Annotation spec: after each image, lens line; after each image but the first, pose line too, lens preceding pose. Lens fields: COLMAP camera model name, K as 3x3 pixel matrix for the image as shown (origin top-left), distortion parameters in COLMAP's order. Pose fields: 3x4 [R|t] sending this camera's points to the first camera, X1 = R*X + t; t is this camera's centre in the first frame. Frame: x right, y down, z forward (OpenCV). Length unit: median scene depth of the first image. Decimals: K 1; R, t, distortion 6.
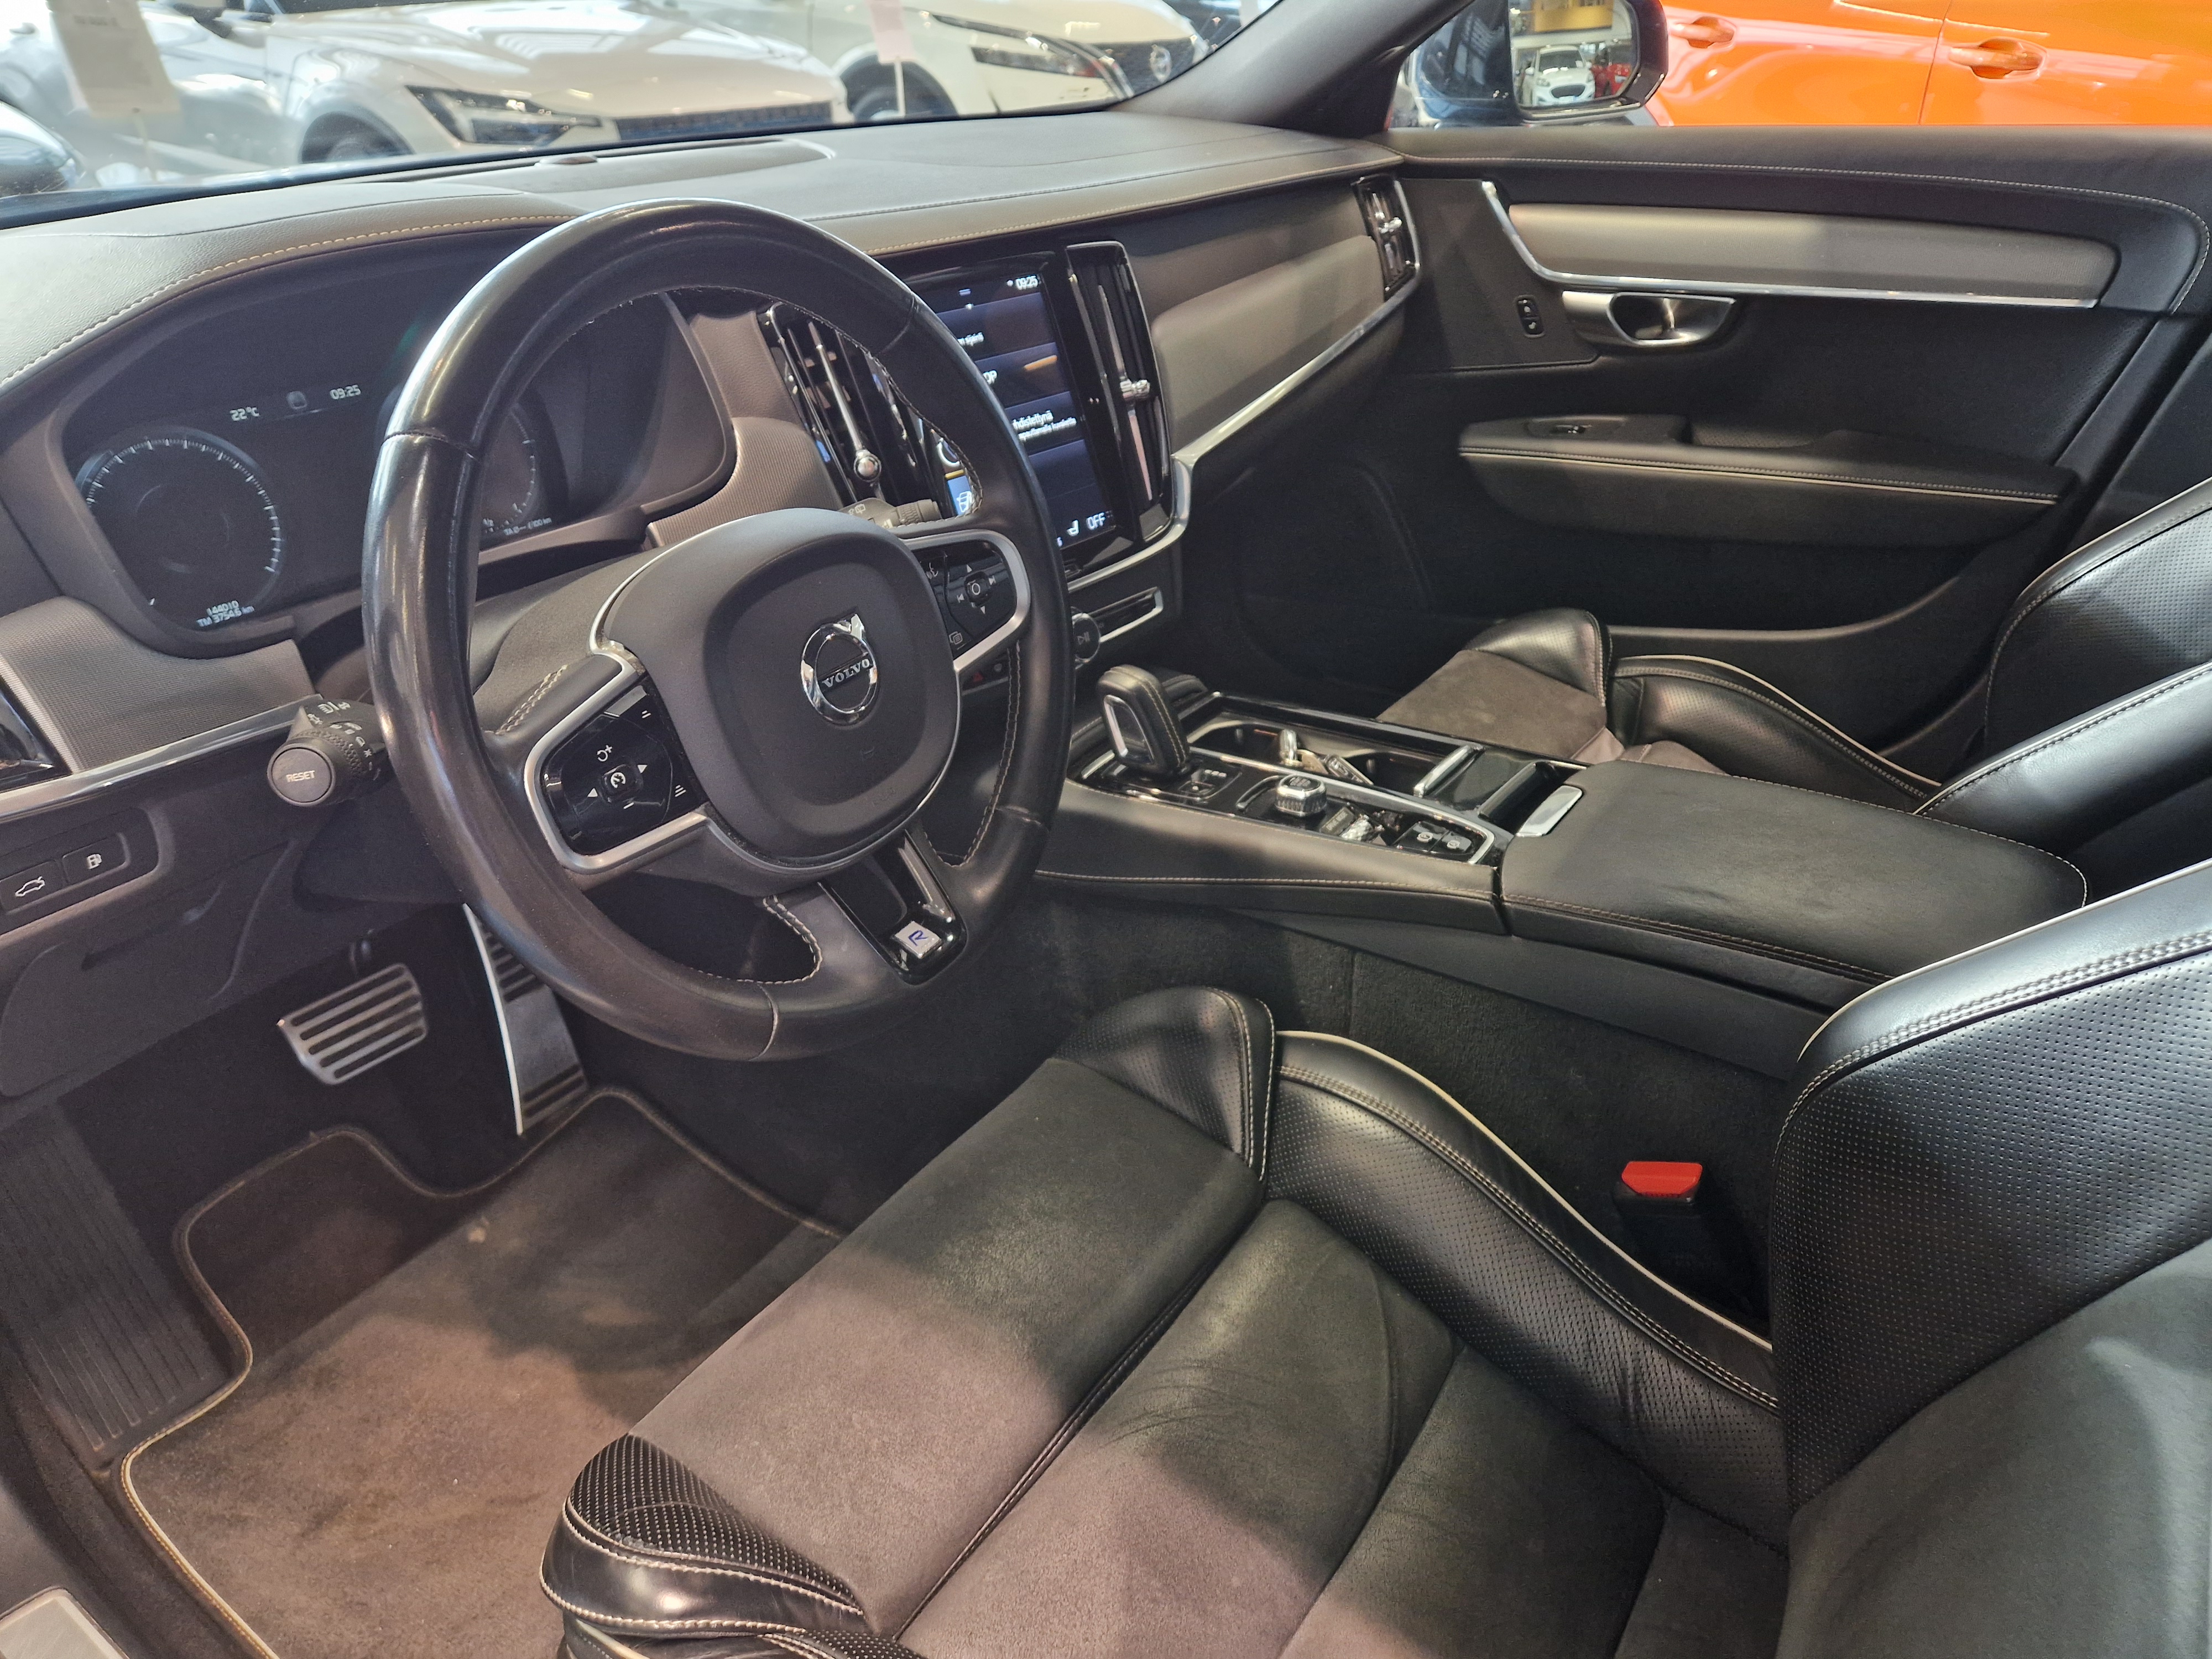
lens RADIAL K [[1493.3, 0, 1124.6], [0, 1493.3, 832.8], [0, 0, 1]] dist [0.135010, -0.120701]
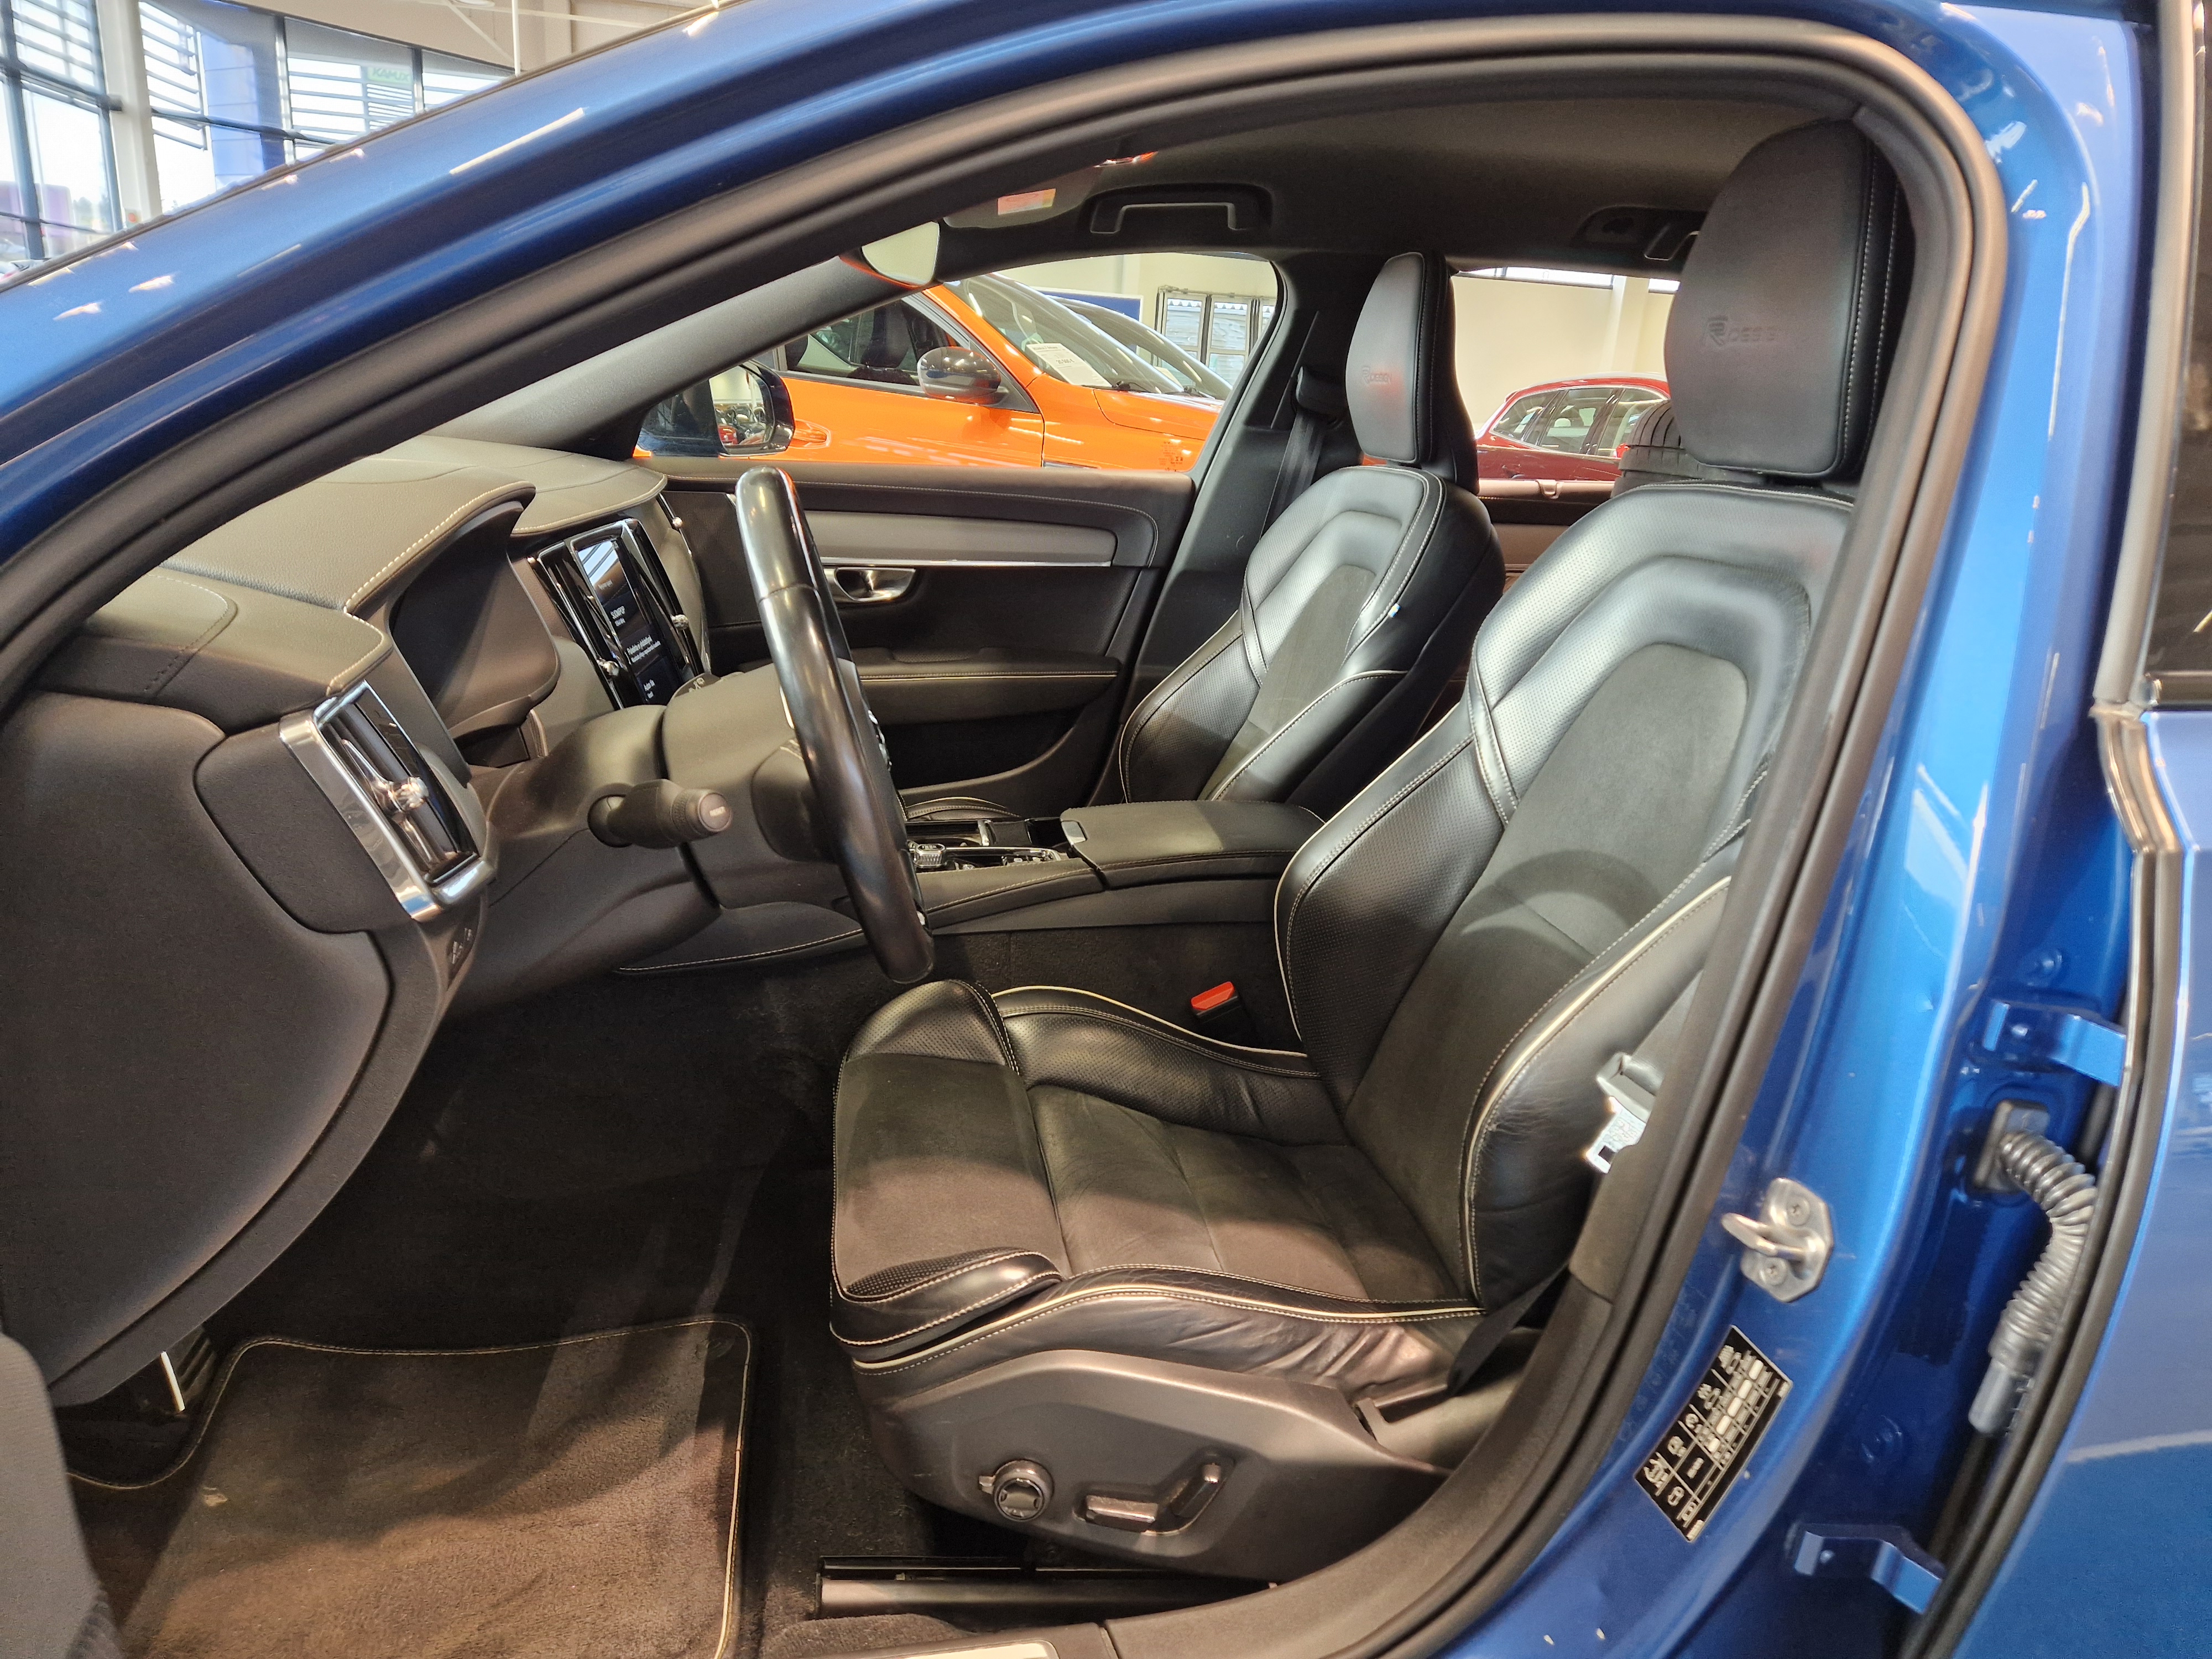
lens RADIAL K [[1493.3, 0, 1124.6], [0, 1493.3, 832.8], [0, 0, 1]] dist [0.135010, -0.120701]
pose [[0.709465, -0.149341, 0.688736, -0.589920], [0.289092, 0.952951, -0.091161, 0.112538], [-0.642717, 0.263783, 0.719259, -0.161317]]
